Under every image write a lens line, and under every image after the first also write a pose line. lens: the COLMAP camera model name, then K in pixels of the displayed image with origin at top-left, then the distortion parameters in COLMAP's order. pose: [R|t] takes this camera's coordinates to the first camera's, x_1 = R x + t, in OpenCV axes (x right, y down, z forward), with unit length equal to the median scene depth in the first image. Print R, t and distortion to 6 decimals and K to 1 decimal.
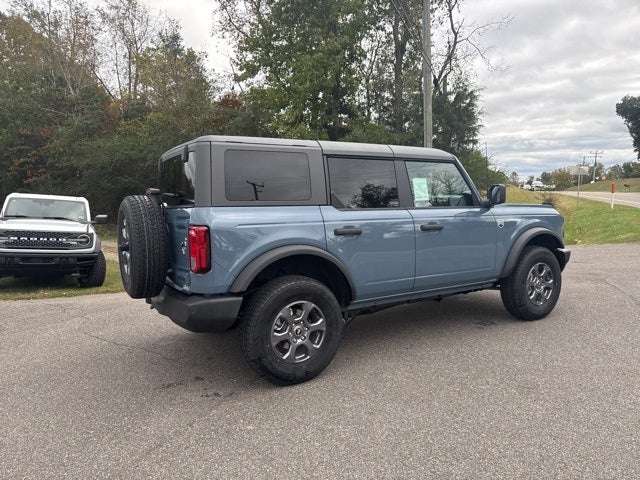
lens RADIAL K [[446.3, 0, 322.6], [0, 446.3, 236.4], [0, 0, 1]] dist [0.045365, -0.067926]
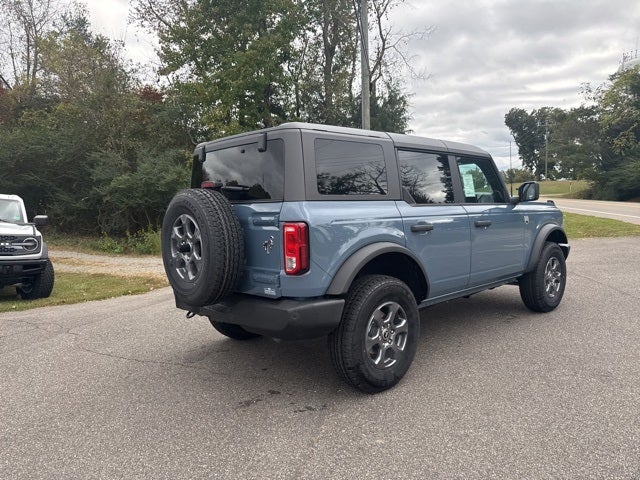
lens RADIAL K [[449.7, 0, 326.2], [0, 449.7, 237.4], [0, 0, 1]] dist [0.008665, -0.007960]
pose [[0.980174, -0.013016, 0.197712, -0.248155], [0.013417, 0.999910, -0.000687, 0.005839], [-0.197685, 0.003326, 0.980260, 0.068867]]
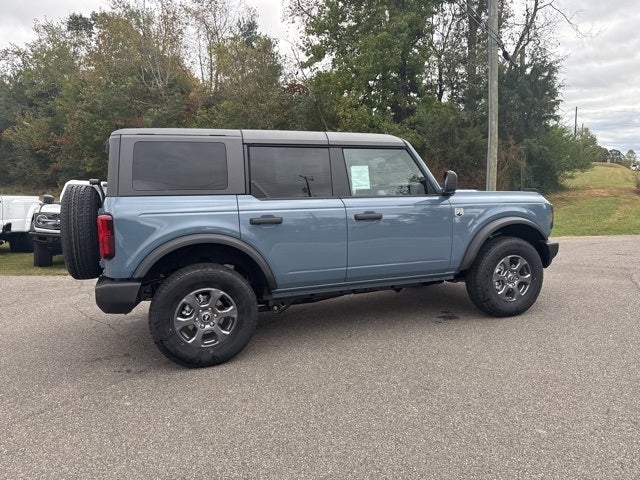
lens RADIAL K [[442.8, 0, 320.0], [0, 442.8, 240.0], [0, 0, 1]] dist [0.041485, -0.065899]
pose [[0.980920, 0.018800, -0.193499, 0.275305], [-0.009638, 0.998792, 0.048184, -0.012970], [0.194171, -0.045400, 0.979917, 0.033662]]
